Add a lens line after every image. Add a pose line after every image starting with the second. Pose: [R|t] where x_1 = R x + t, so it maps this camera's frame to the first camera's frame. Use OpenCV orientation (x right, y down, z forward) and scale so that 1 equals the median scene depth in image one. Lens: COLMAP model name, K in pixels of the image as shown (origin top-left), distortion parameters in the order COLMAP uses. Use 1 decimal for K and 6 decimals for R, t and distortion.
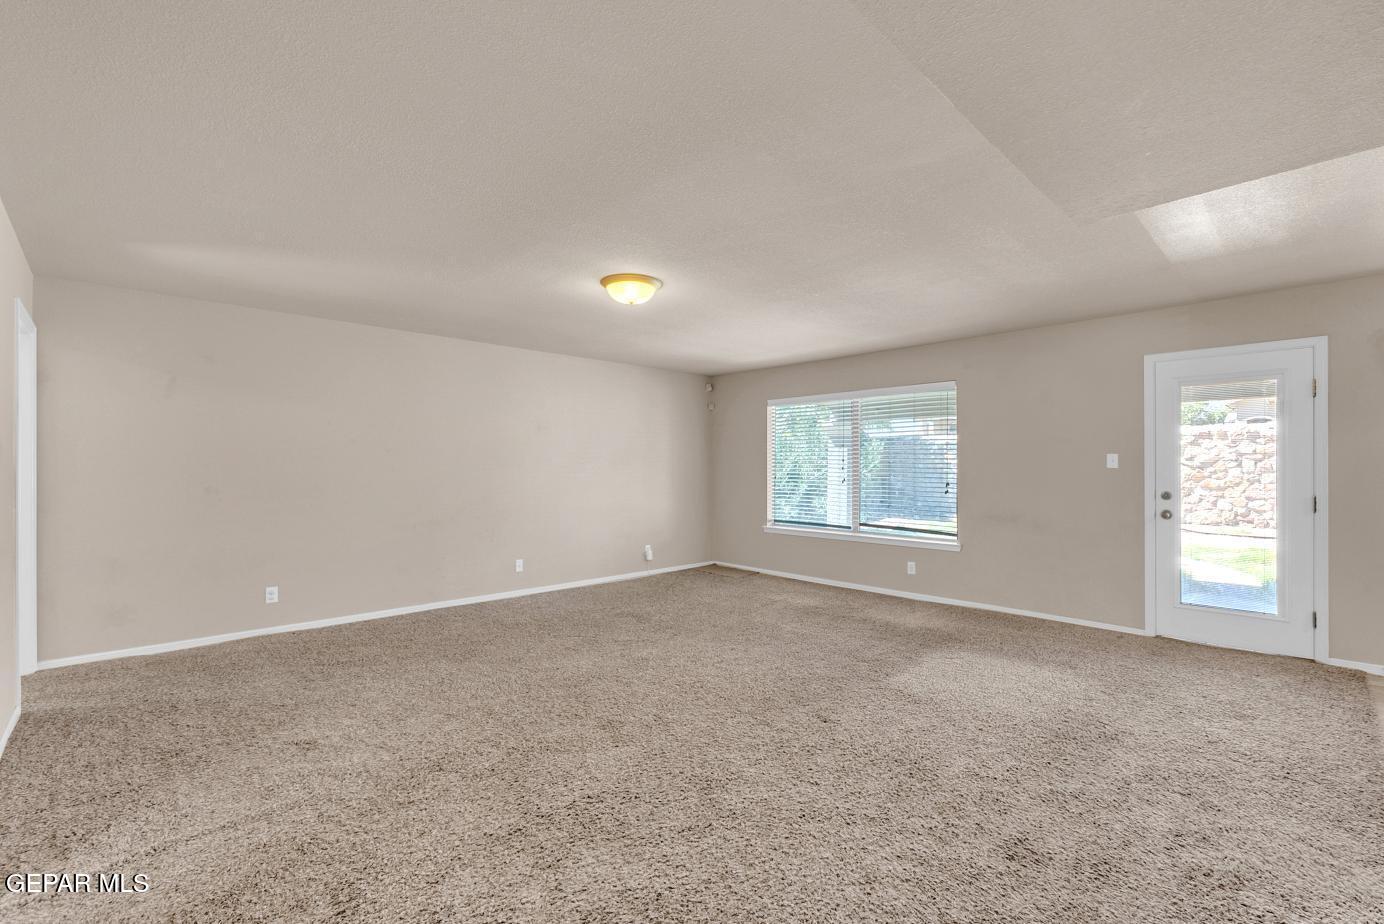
lens RADIAL K [[601.3, 0, 684.6], [0, 601.3, 460.8], [0, 0, 1]] dist [-0.004517, 0.001324]
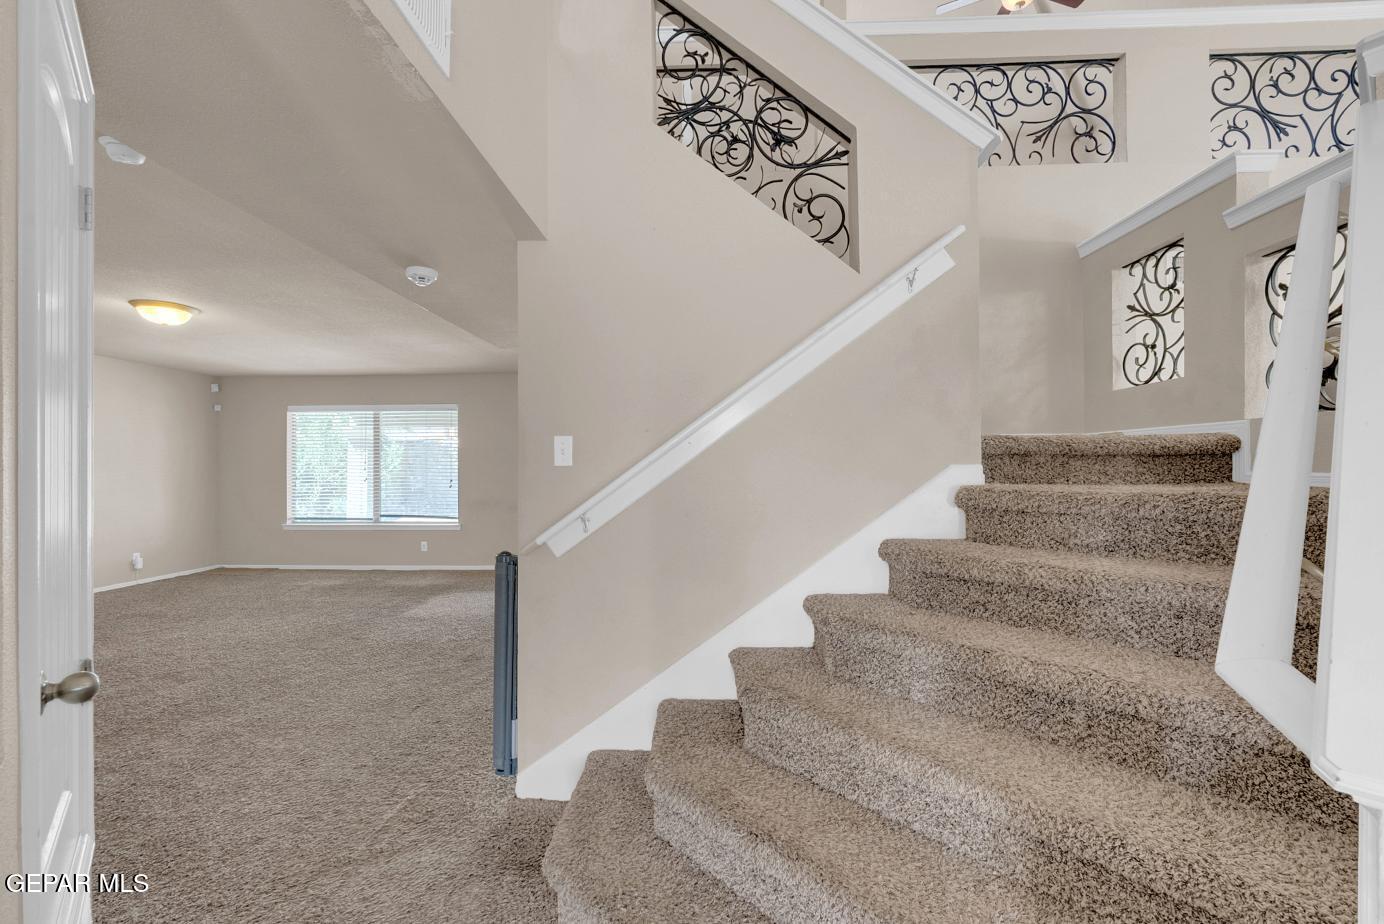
lens RADIAL K [[601.3, 0, 689.1], [0, 601.3, 461.2], [0, 0, 1]] dist [-0.004517, 0.001324]
pose [[0.723371, -0.000572, 0.690459, -0.101137], [0.000775, 1.000000, 0.000016, -0.002889], [-0.690459, 0.000523, 0.723371, -0.326637]]
